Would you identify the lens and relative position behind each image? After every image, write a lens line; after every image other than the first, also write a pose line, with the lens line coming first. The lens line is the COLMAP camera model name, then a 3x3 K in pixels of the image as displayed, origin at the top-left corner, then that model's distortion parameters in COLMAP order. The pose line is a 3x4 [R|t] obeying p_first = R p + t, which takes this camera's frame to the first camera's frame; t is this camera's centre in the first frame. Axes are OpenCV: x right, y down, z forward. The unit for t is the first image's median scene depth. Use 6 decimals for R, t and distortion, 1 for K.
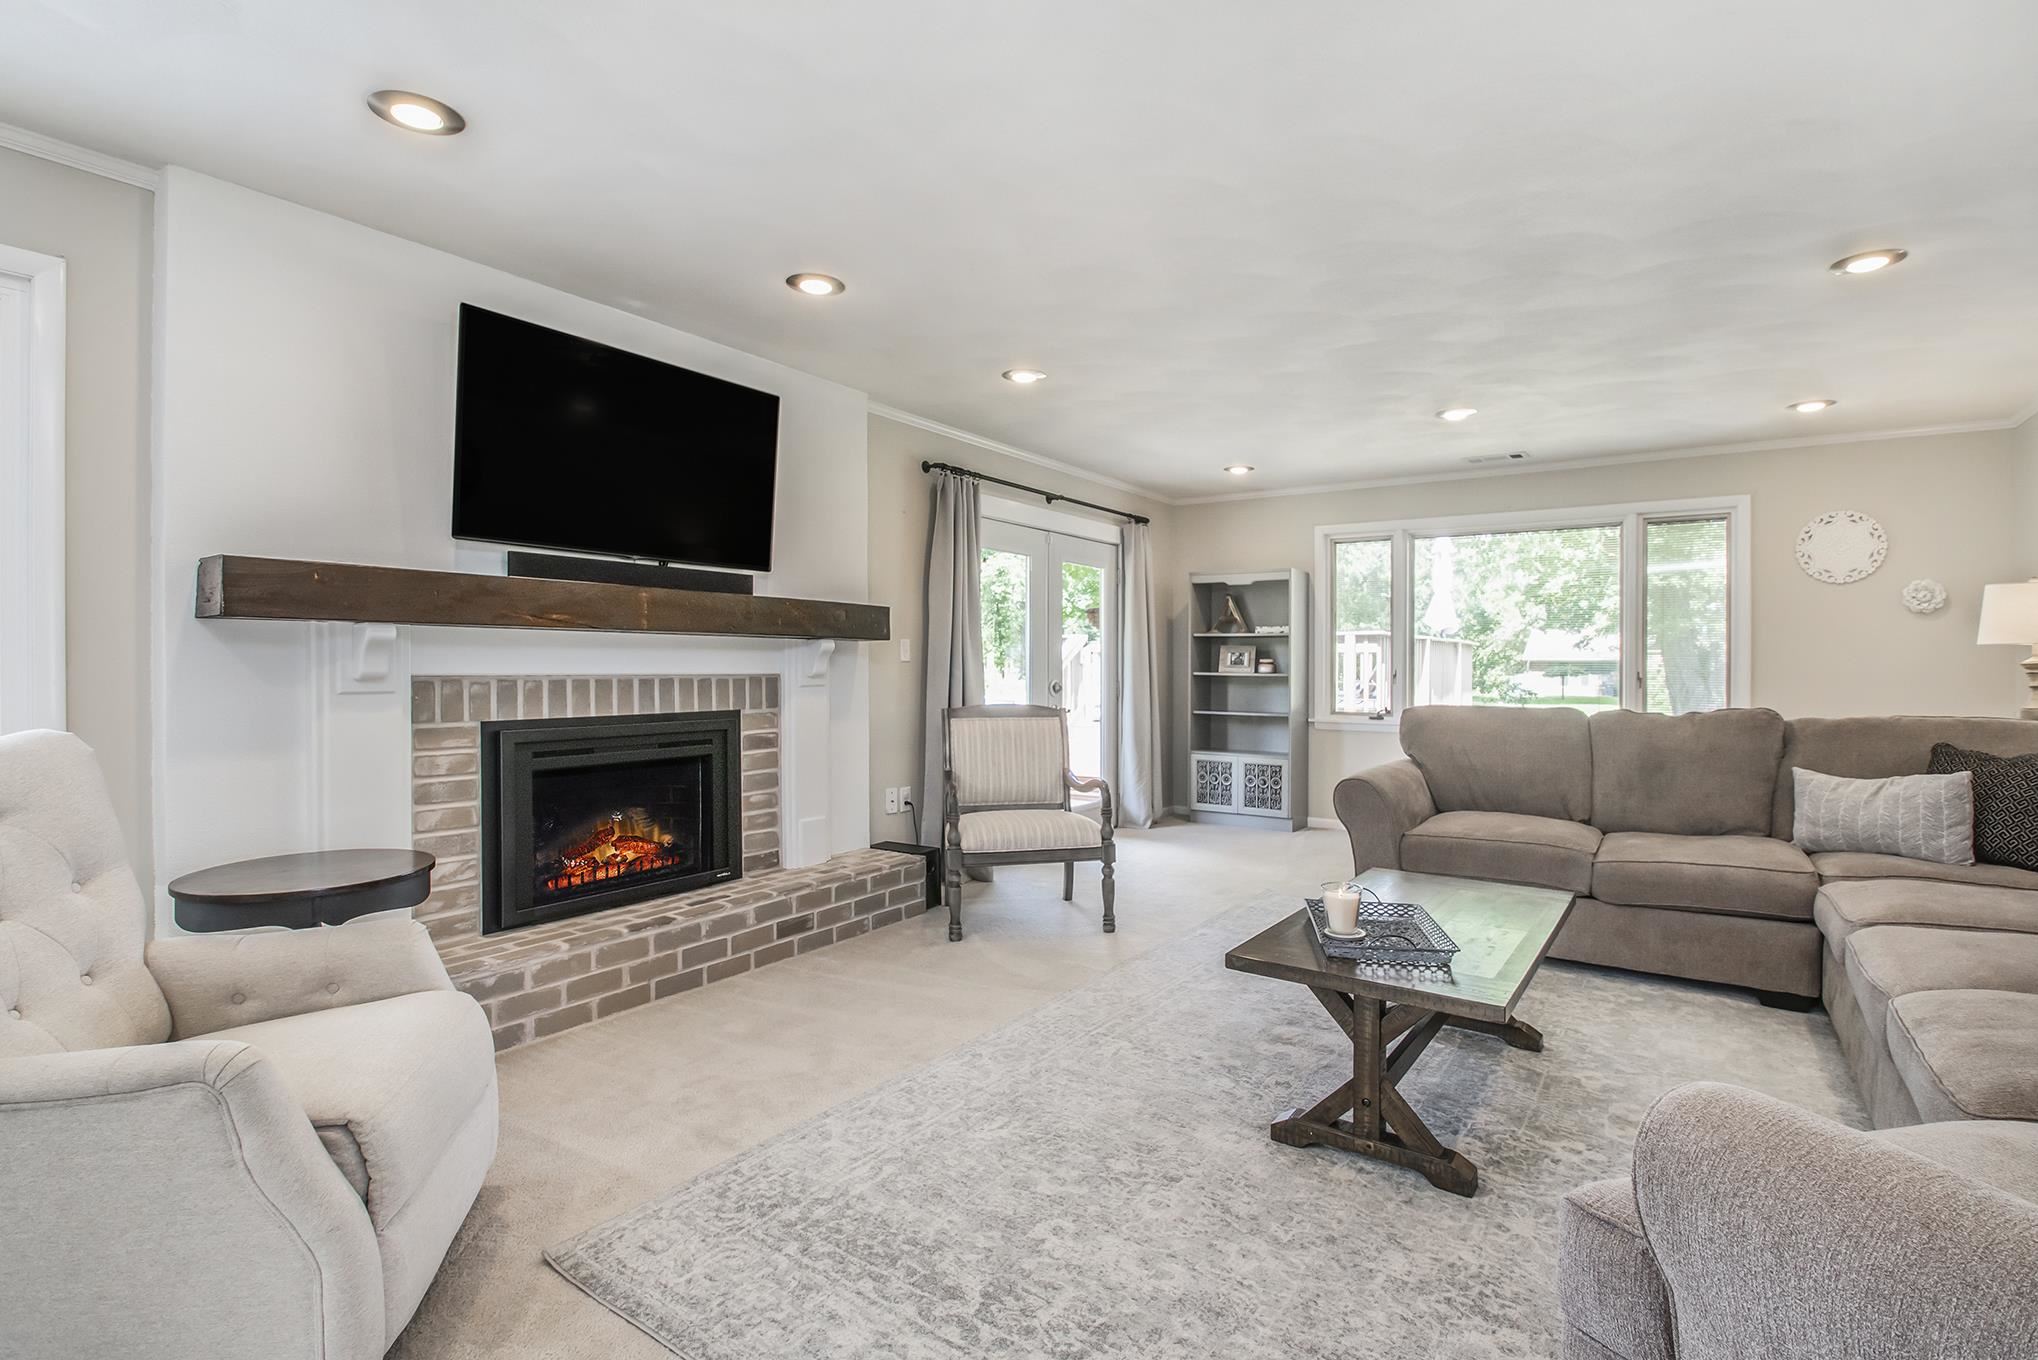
lens RADIAL K [[966.3, 0, 1019.0], [0, 966.3, 680.0], [0, 0, 1]] dist [0.002108, -0.007890]
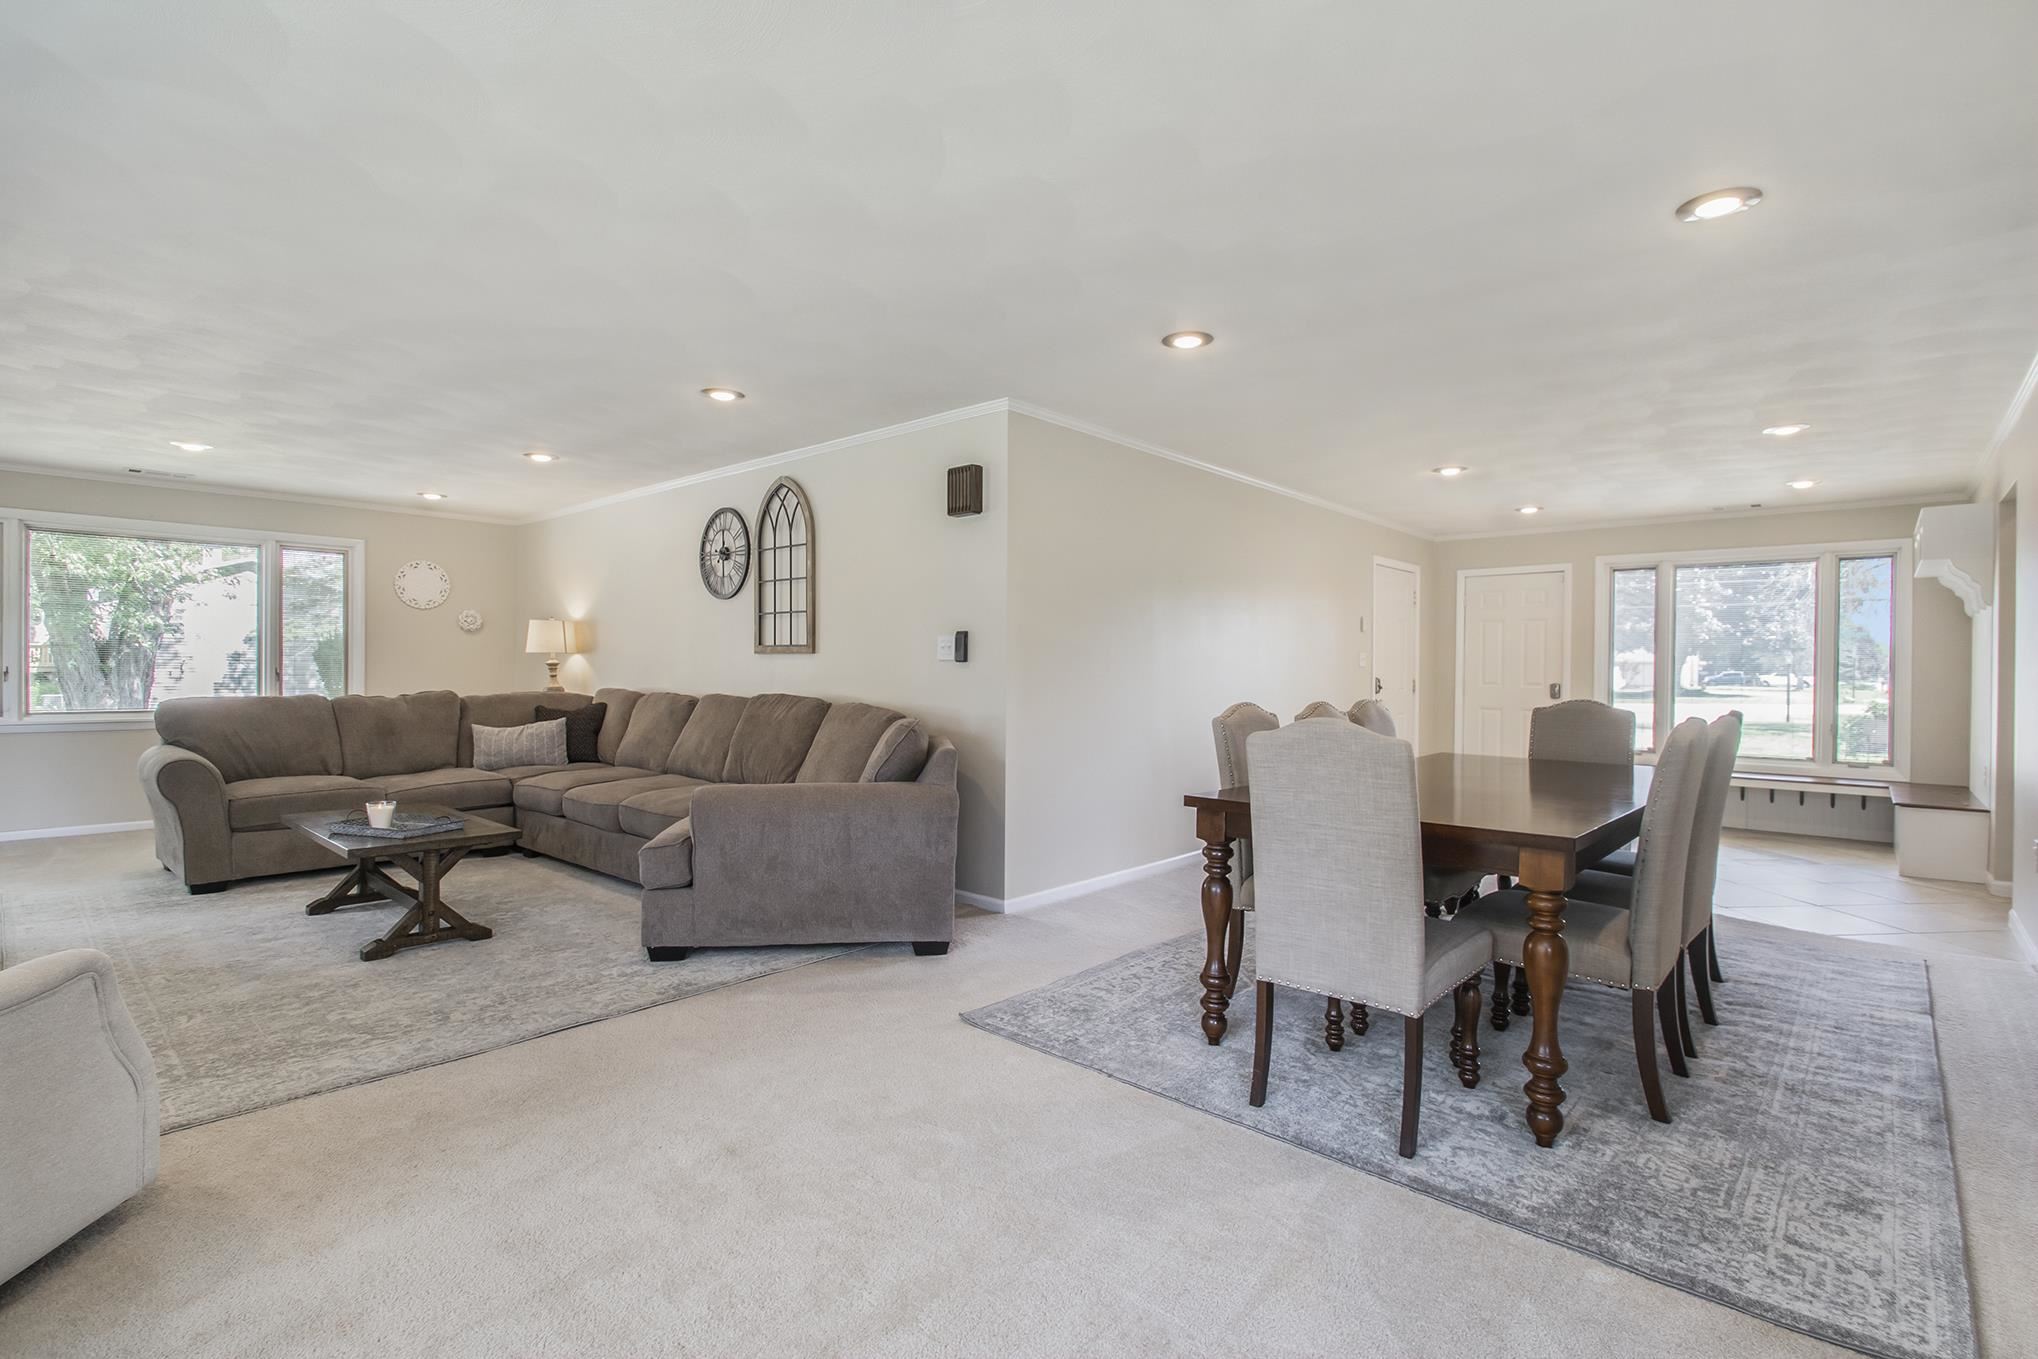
lens RADIAL K [[966.3, 0, 1019.0], [0, 966.3, 679.5], [0, 0, 1]] dist [0.002108, -0.007890]
pose [[0.140772, -0.013117, 0.989955, -0.746953], [0.010186, 0.999878, 0.011800, 0.001665], [-0.989990, 0.008423, 0.140889, -0.189556]]
